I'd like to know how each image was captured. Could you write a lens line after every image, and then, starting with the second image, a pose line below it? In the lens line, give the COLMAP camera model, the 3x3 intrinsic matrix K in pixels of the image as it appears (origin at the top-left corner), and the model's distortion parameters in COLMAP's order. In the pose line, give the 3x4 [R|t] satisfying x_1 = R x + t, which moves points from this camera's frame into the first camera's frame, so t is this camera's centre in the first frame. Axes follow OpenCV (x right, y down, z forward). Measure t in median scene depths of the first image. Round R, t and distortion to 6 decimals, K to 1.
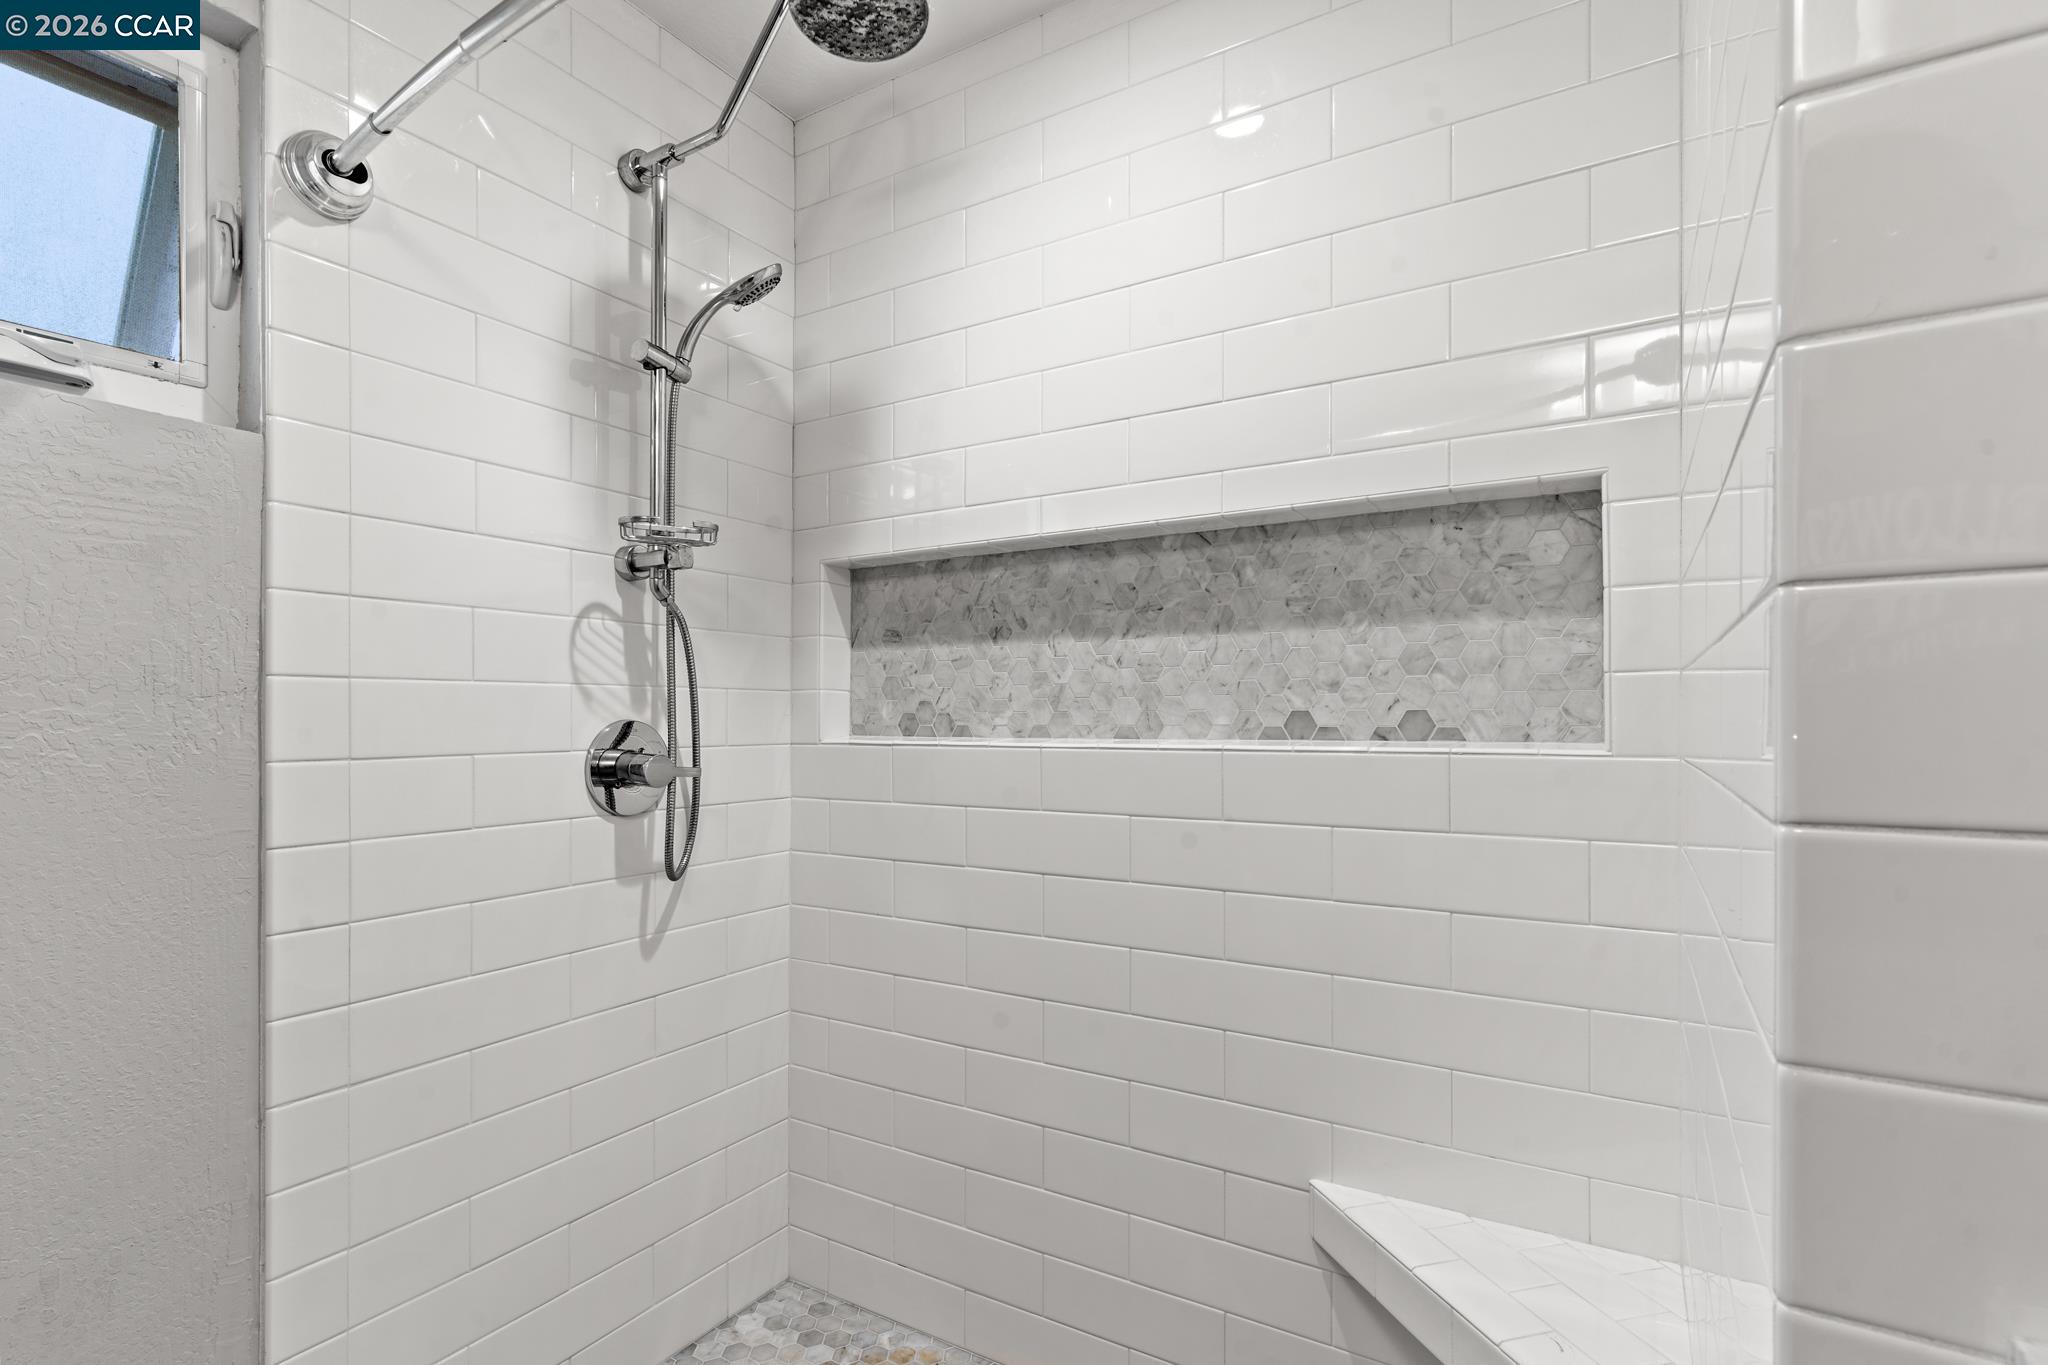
lens RADIAL K [[990.2, 0, 1022.2], [0, 990.2, 720.3], [0, 0, 1]] dist [-0.000782, -0.000163]
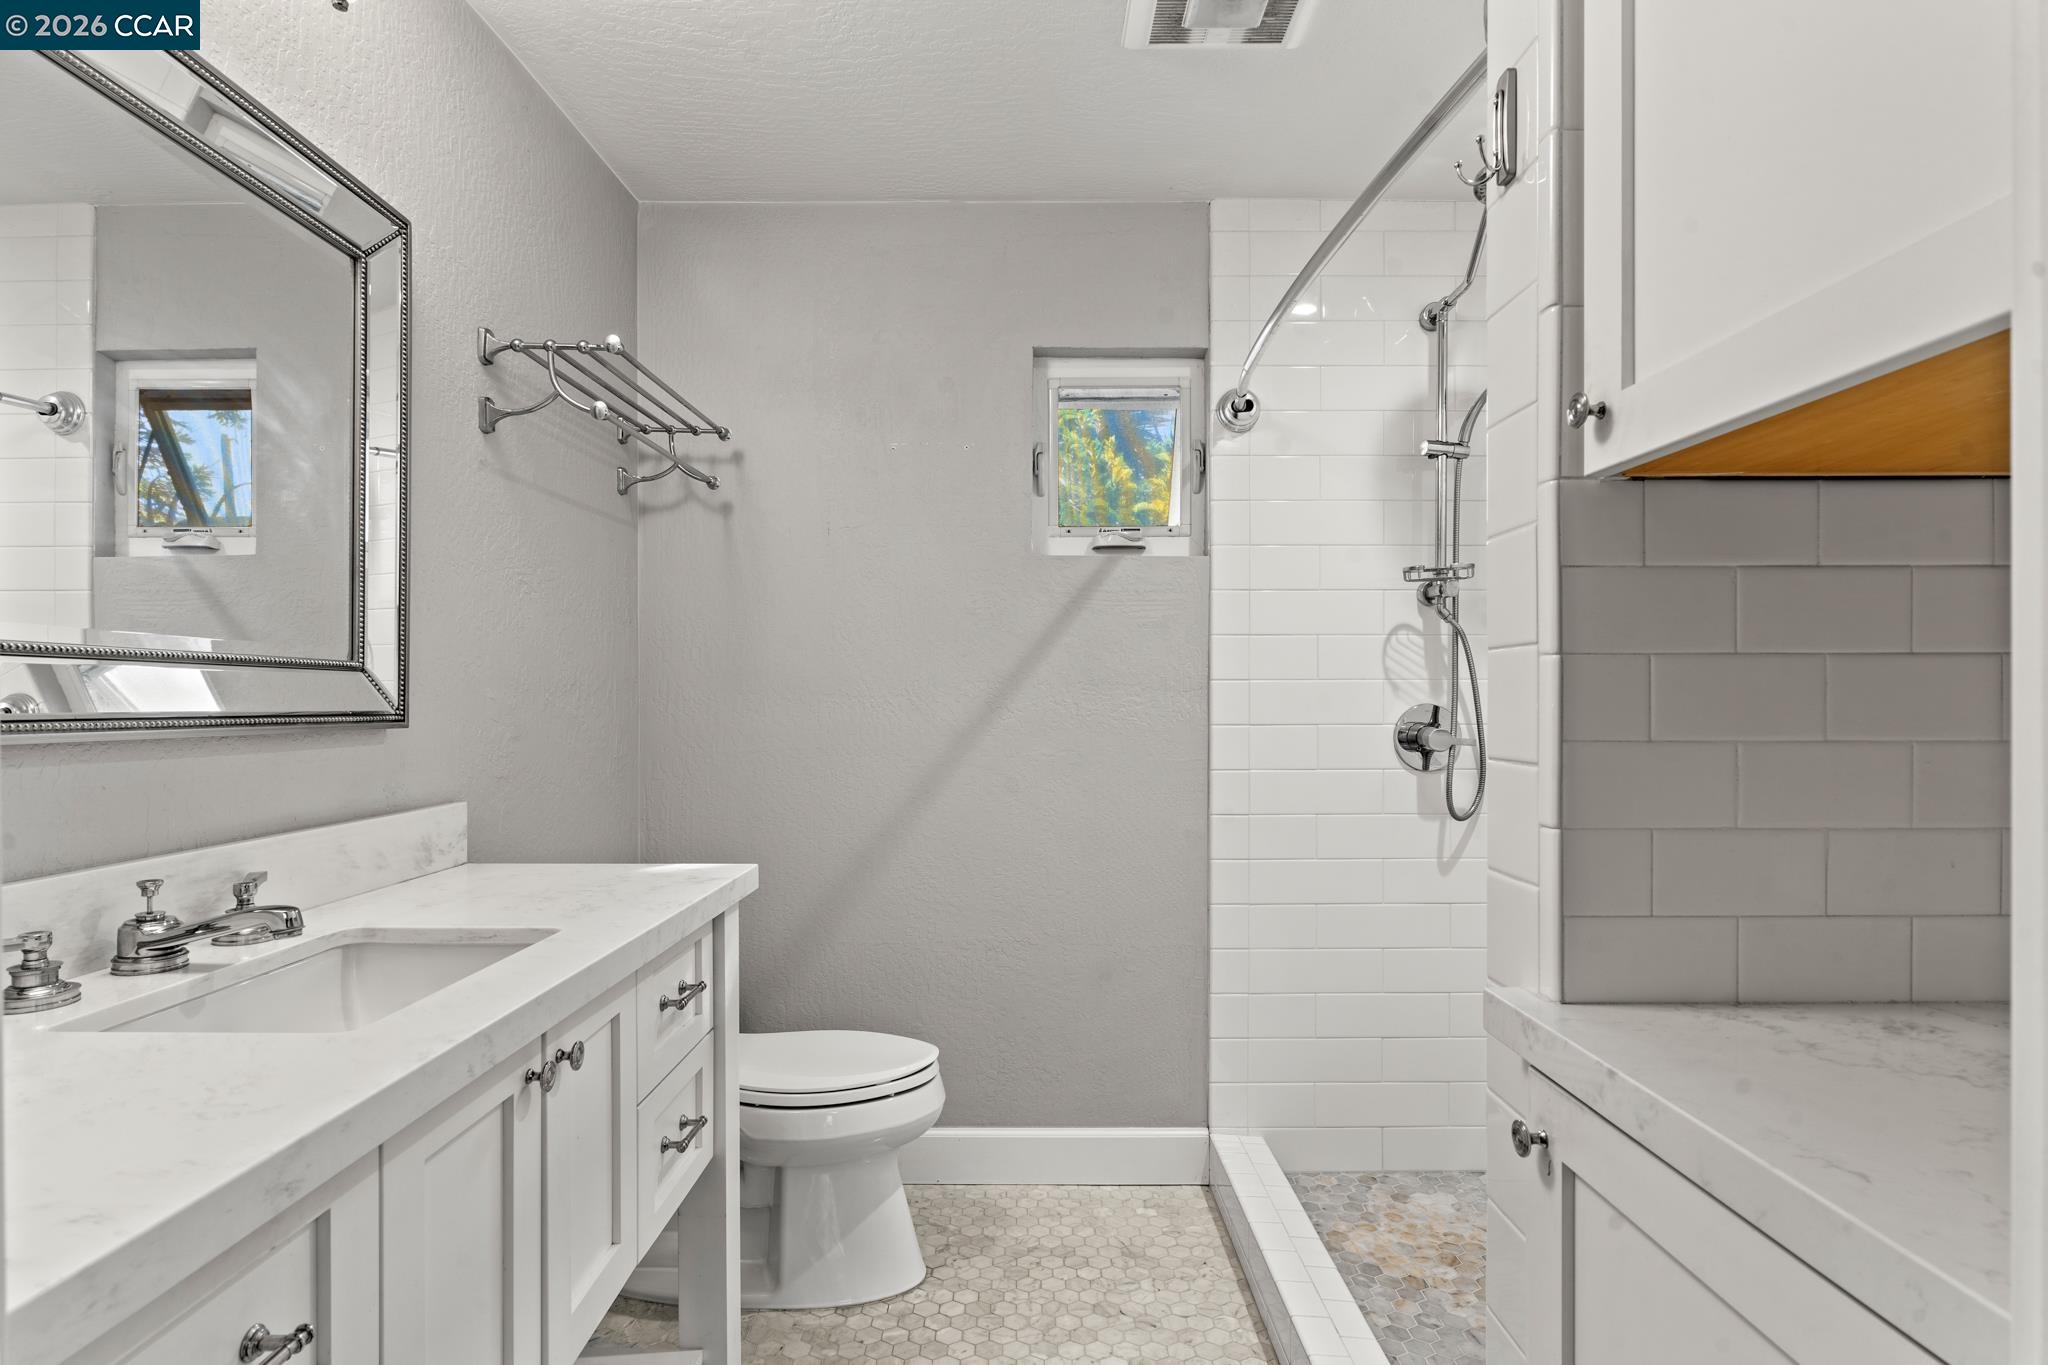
lens RADIAL K [[1101.2, 0, 1022.9], [0, 1101.2, 703.5], [0, 0, 1]] dist [0.001174, 0.000179]
pose [[0.523451, 0.001574, -0.852054, 0.677866], [-0.003234, 0.999995, -0.000139, 0.001254], [0.852050, 0.002828, 0.523453, -0.340021]]
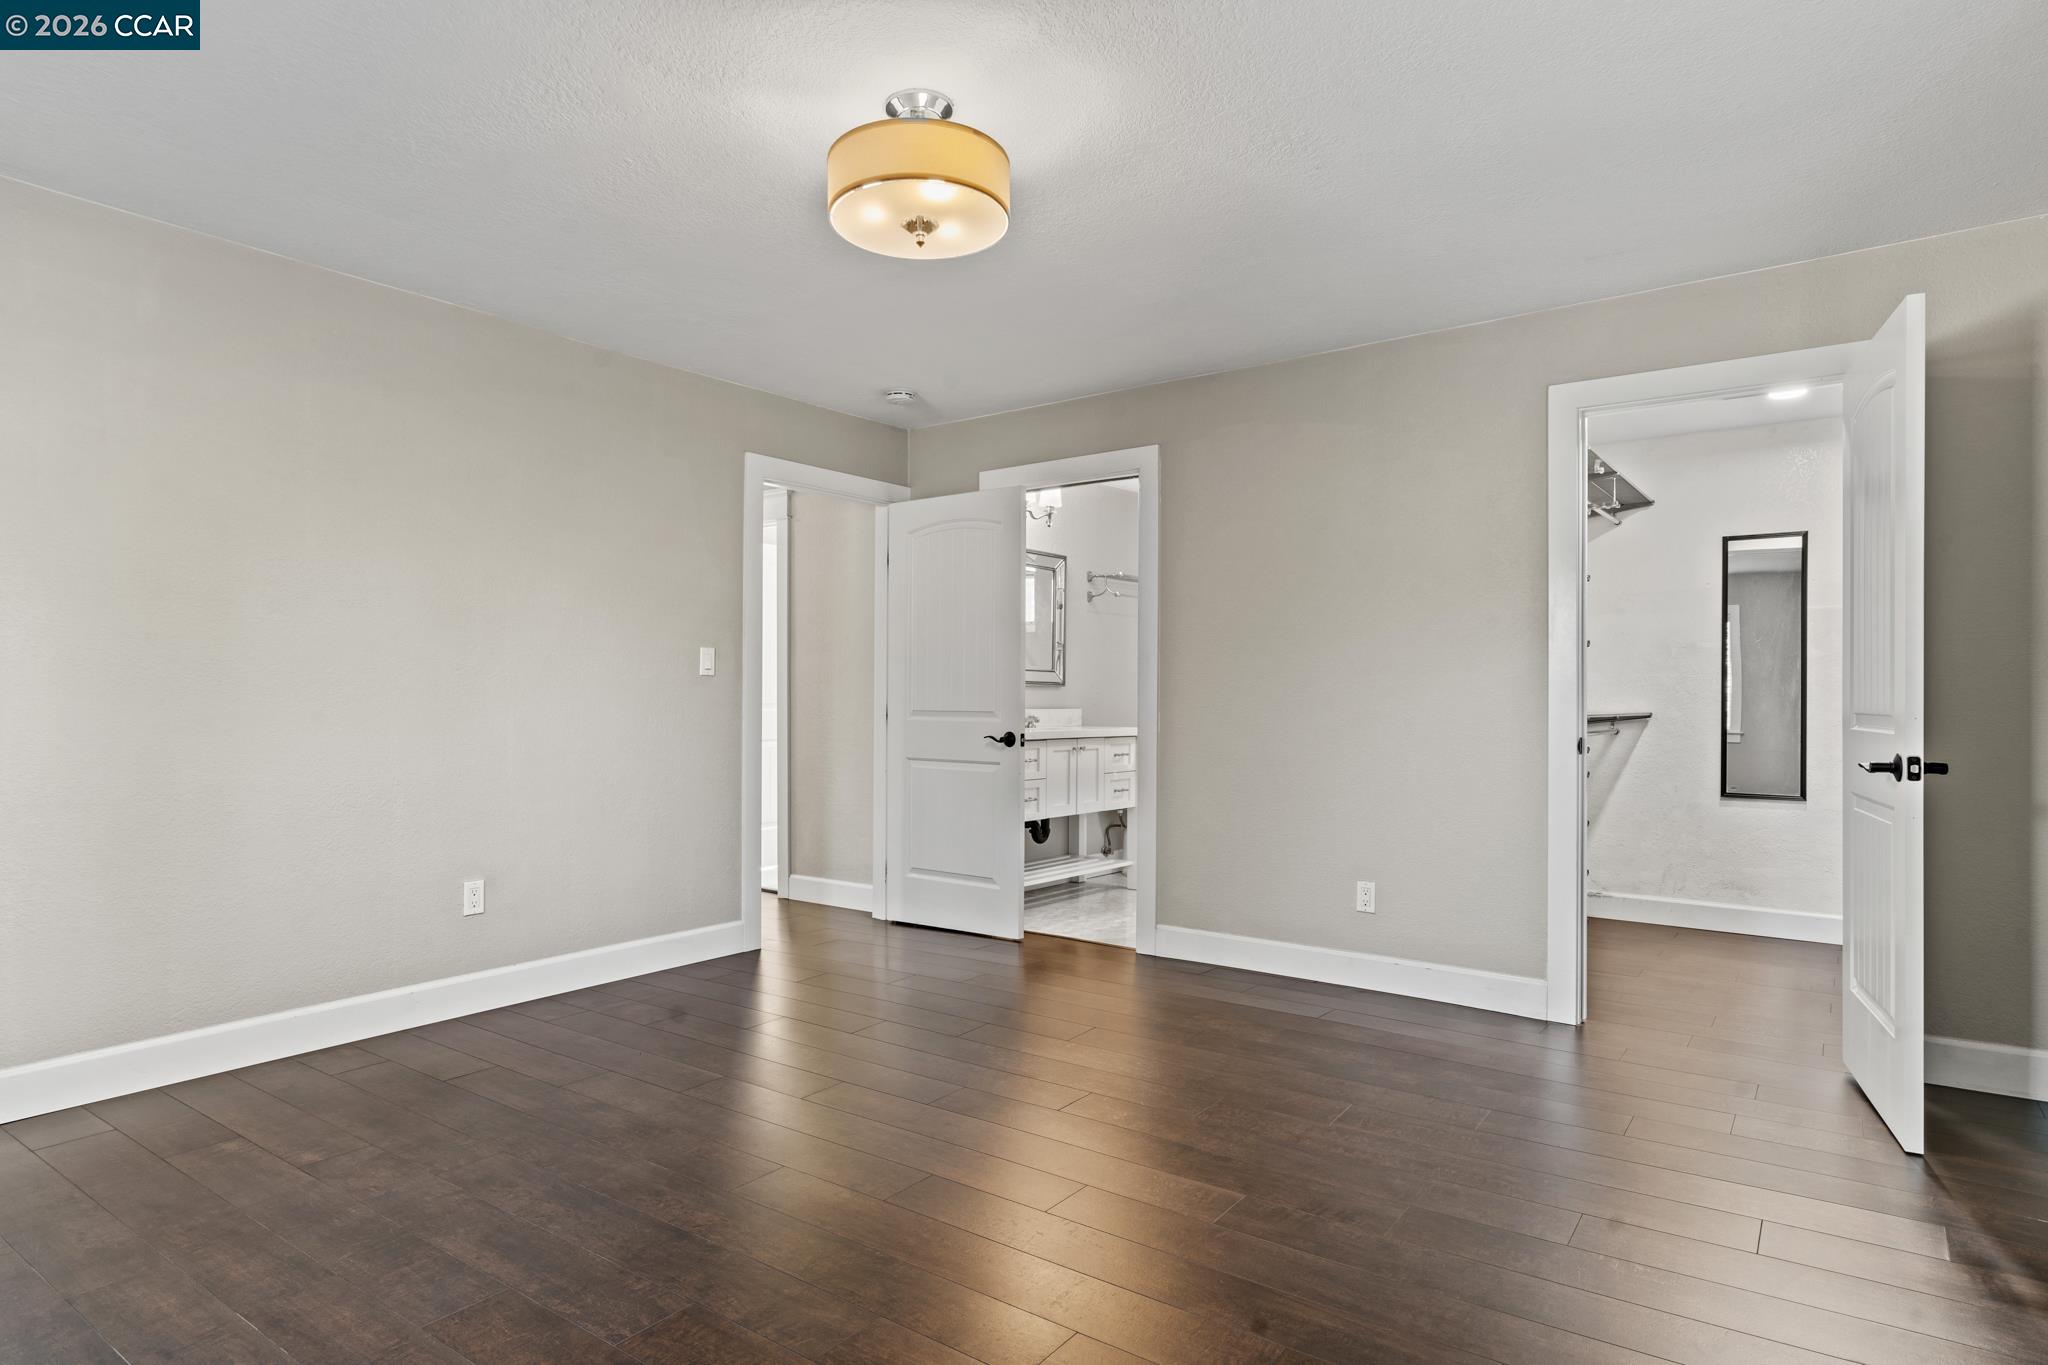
lens RADIAL K [[1166.3, 0, 1024.0], [0, 1166.3, 682.5], [0, 0, 1]] dist [0.000021, -0.000007]
pose [[-0.076176, -0.004365, -0.997085, 2.280395], [-0.011222, 0.999931, -0.003520, 0.014910], [0.997031, 0.010921, -0.076220, -0.222619]]
